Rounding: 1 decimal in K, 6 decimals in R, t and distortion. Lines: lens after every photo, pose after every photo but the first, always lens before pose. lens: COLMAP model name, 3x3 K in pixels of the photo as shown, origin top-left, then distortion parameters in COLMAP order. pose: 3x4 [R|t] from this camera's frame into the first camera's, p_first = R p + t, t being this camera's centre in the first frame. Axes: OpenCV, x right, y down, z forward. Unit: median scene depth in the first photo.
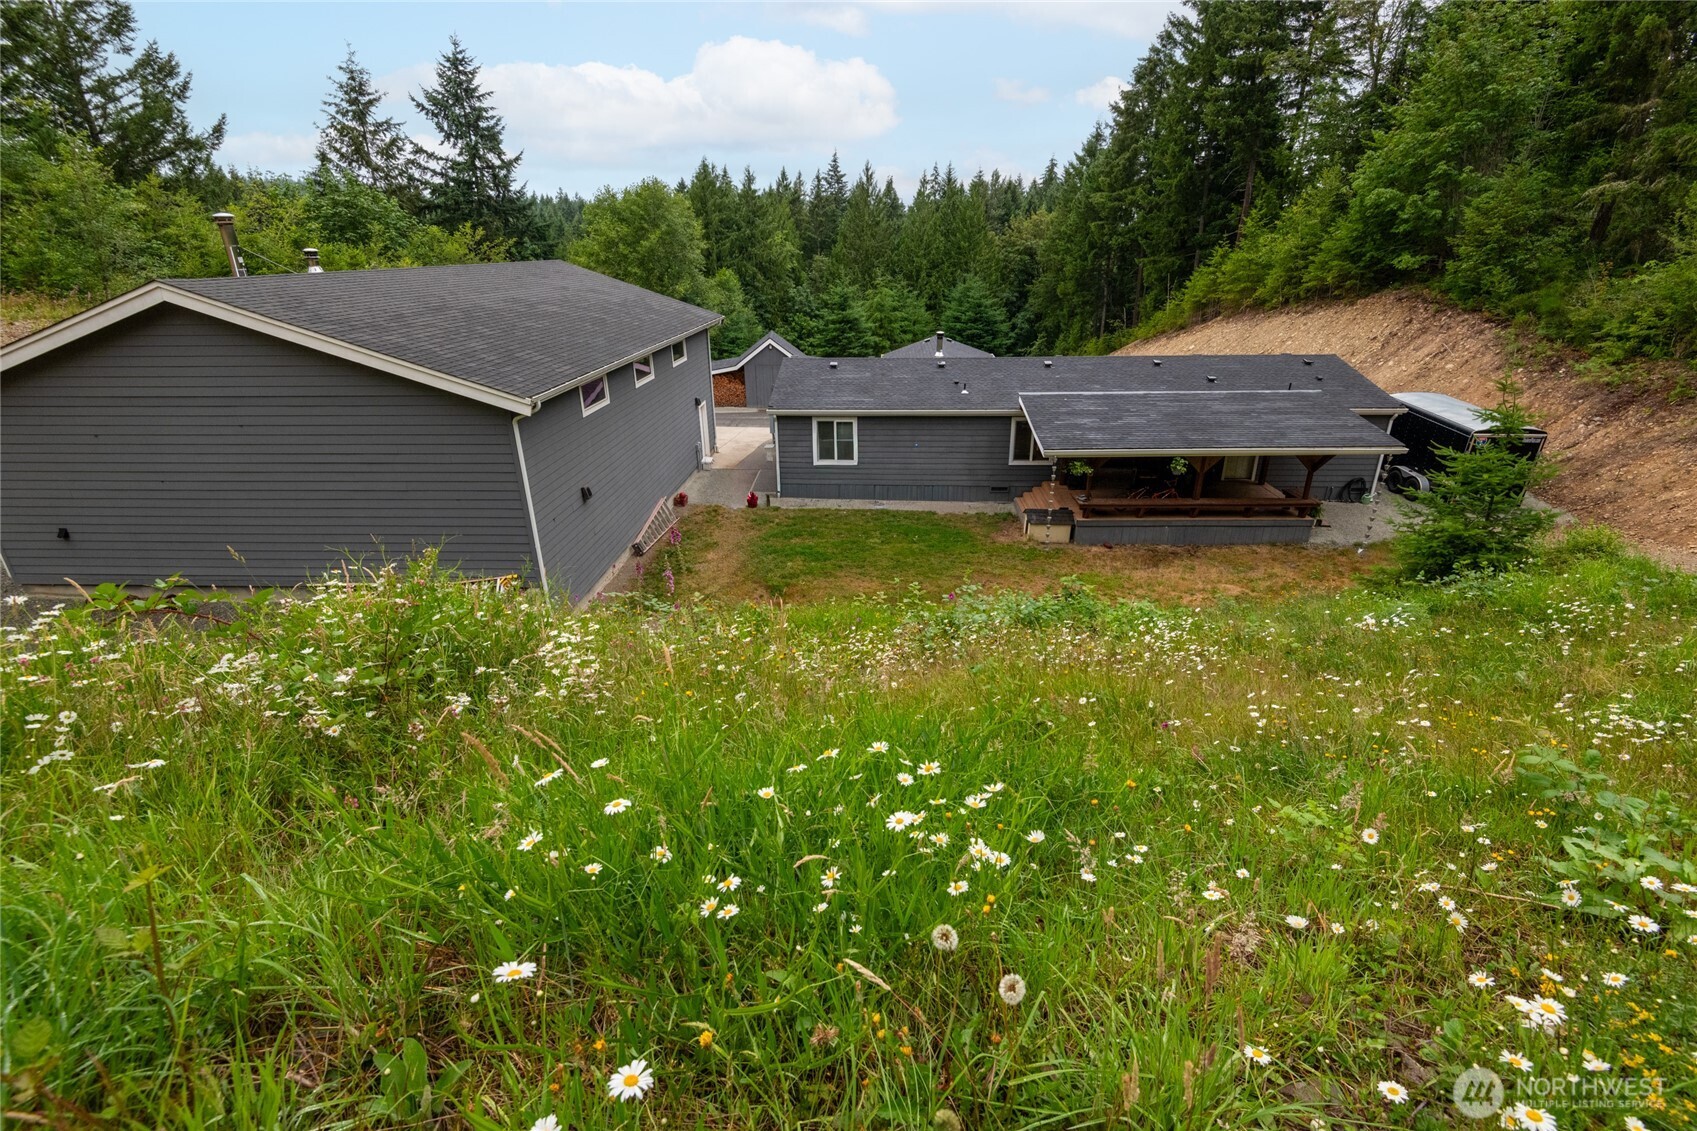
lens RADIAL K [[763.0, 0, 854.6], [0, 763.0, 559.5], [0, 0, 1]] dist [0.041689, -0.029060]
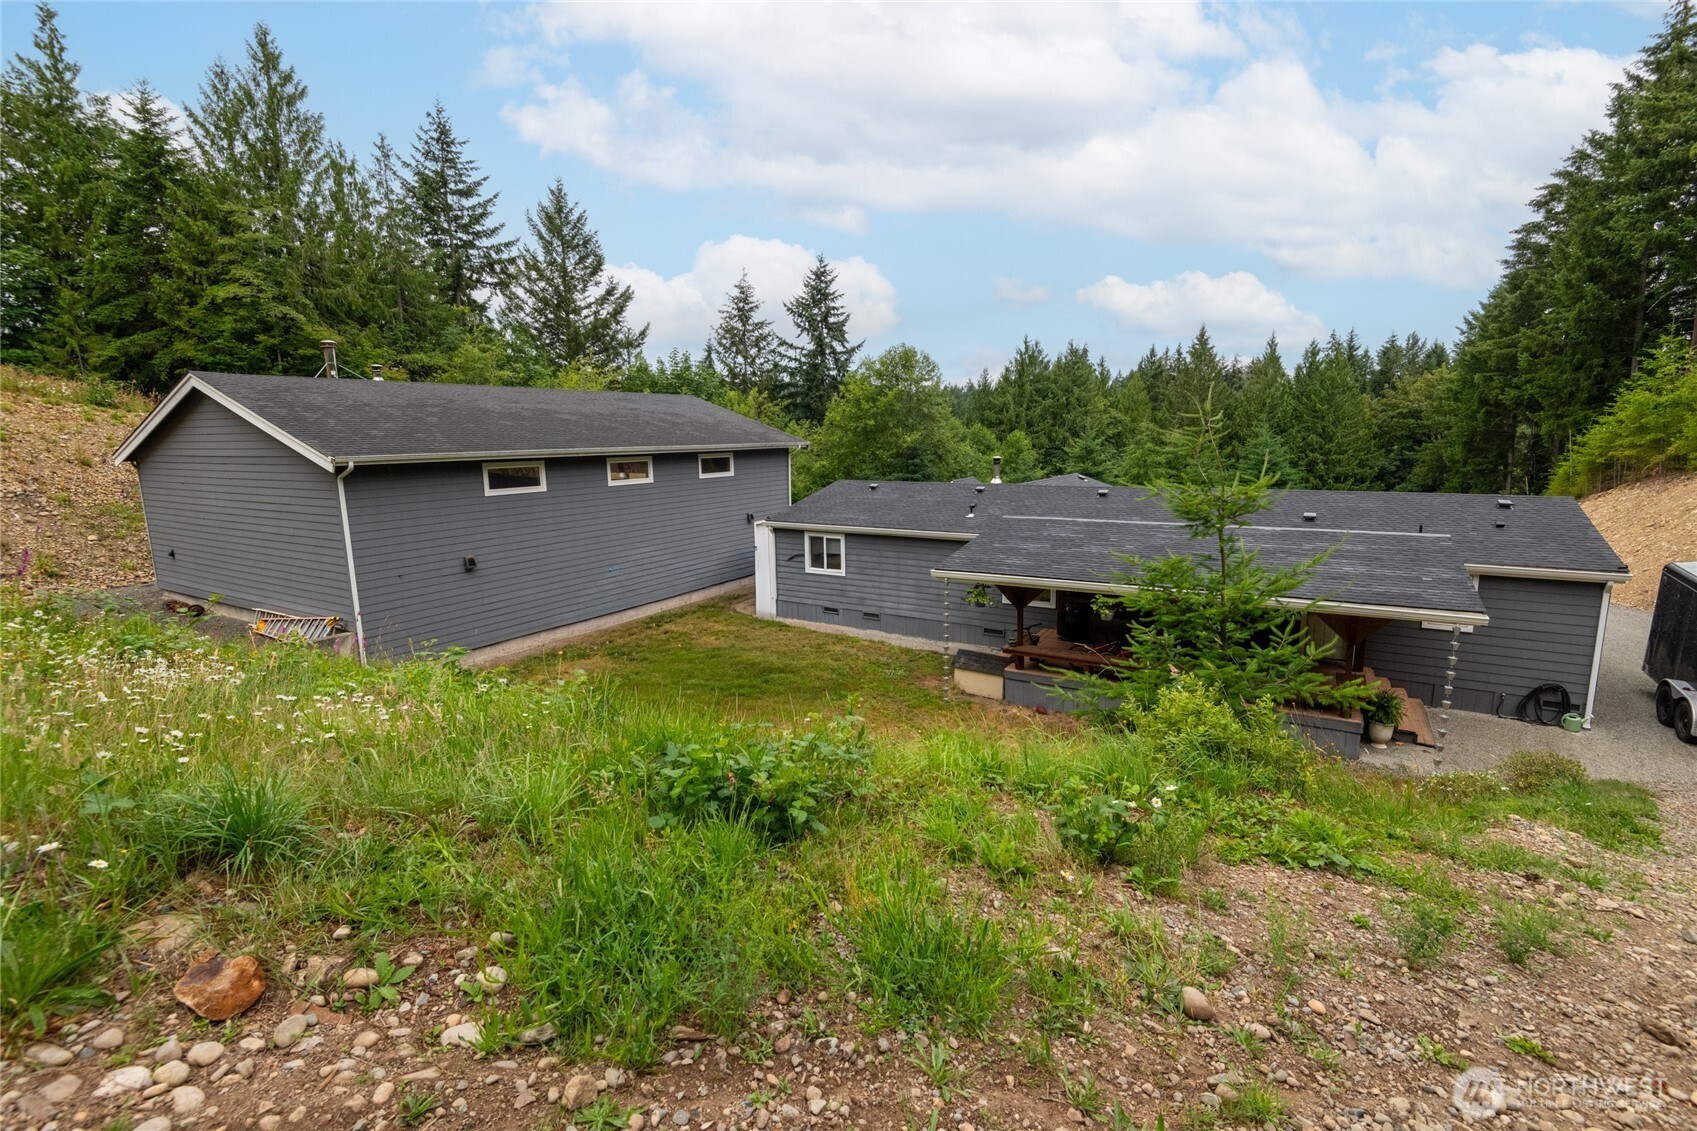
lens RADIAL K [[763.0, 0, 854.6], [0, 763.0, 559.5], [0, 0, 1]] dist [0.041689, -0.029060]
pose [[0.877670, 0.076262, -0.473159, 0.149248], [-0.176709, 0.969194, -0.171571, -0.000174], [0.445498, 0.234194, 0.864109, 0.071470]]
